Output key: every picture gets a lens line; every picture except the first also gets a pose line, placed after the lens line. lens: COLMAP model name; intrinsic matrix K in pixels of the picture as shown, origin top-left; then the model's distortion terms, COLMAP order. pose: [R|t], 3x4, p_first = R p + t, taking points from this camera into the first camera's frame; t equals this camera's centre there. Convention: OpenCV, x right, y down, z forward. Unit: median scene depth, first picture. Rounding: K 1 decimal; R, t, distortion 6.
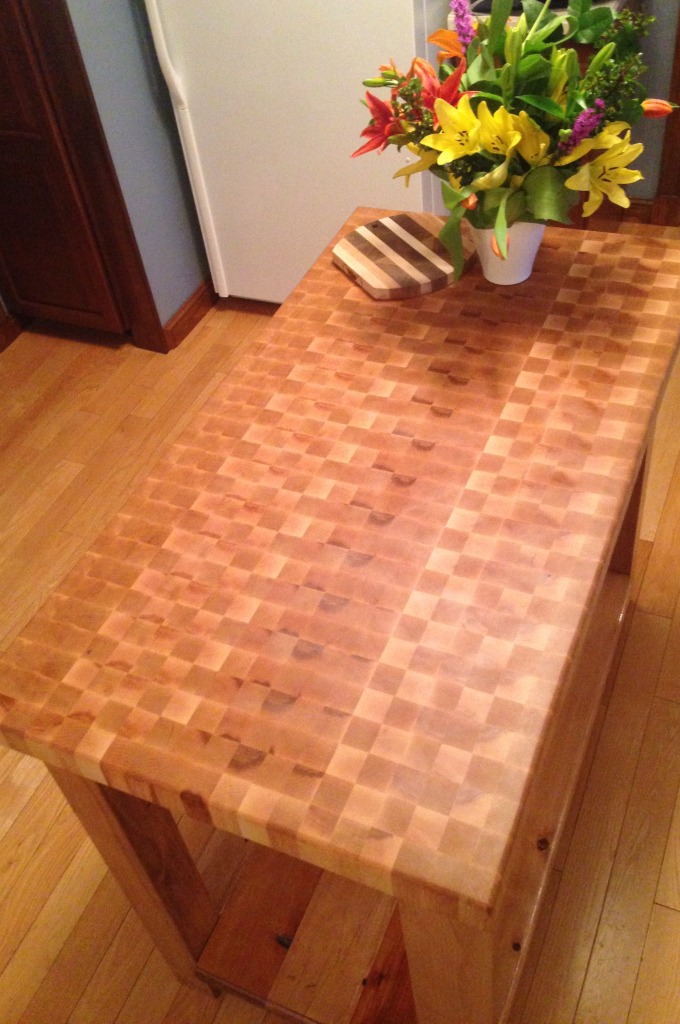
lens RADIAL K [[967.4, 0, 339.0], [0, 967.4, 509.7], [0, 0, 1]] dist [0.052468, 0.000000]
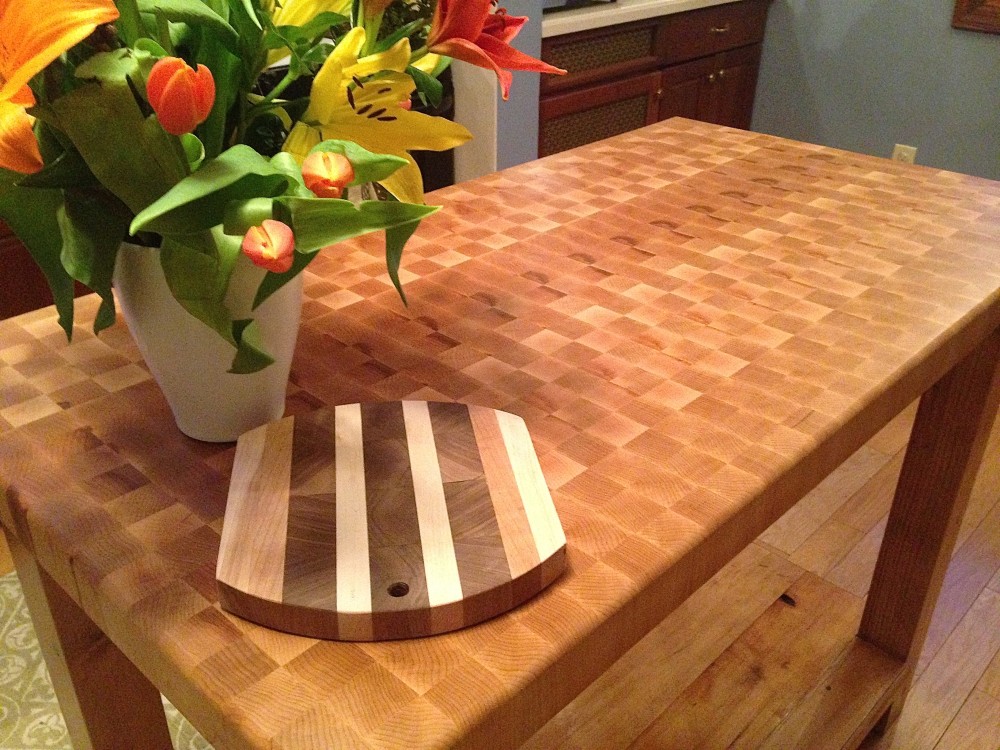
lens RADIAL K [[940.9, 0, 500.1], [0, 940.9, 376.9], [0, 0, 1]] dist [0.054175, 0.000000]
pose [[-0.934923, -0.066106, 0.348639, -0.115494], [0.314377, 0.301370, 0.900191, -0.705278], [-0.164577, 0.951213, -0.260975, 1.240576]]
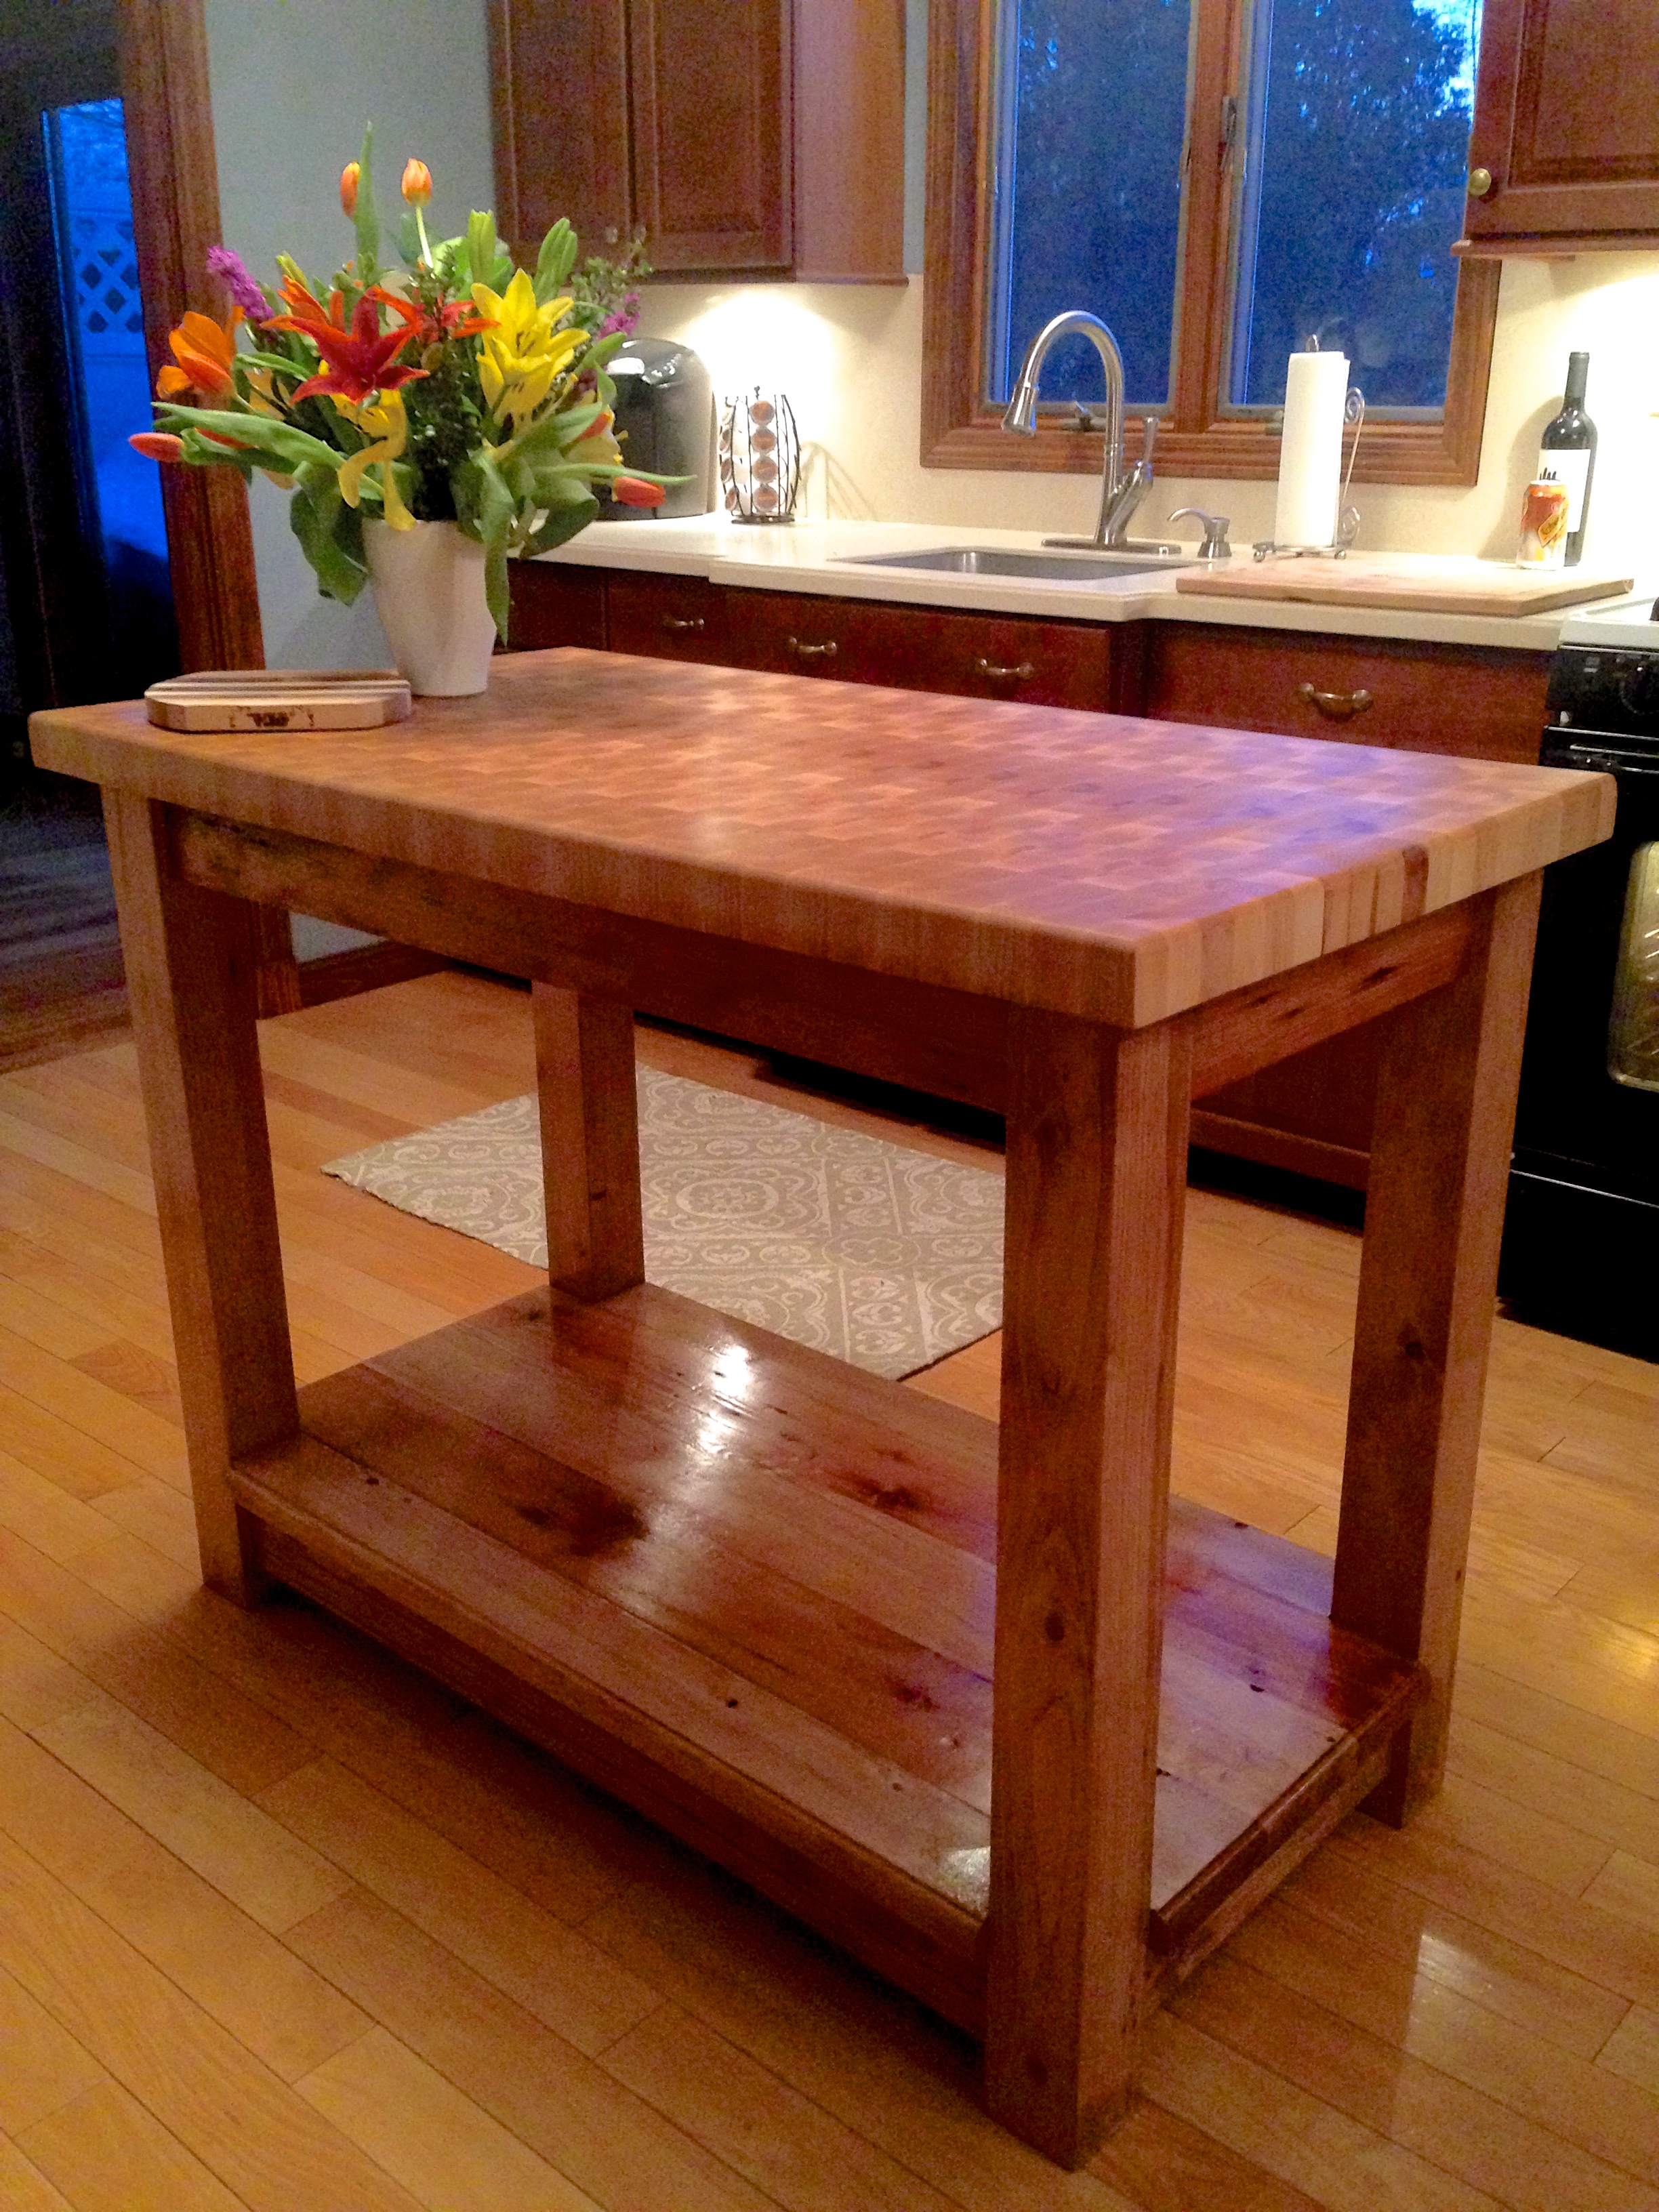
lens RADIAL K [[2081.3, 0, 829.1], [0, 2081.3, 1106.1], [0, 0, 1]] dist [0.054175, 0.000000]
pose [[0.311907, -0.213473, 0.925820, -1.097203], [0.652138, 0.756751, -0.045215, 0.168687], [-0.690963, 0.617865, 0.375250, 0.612397]]
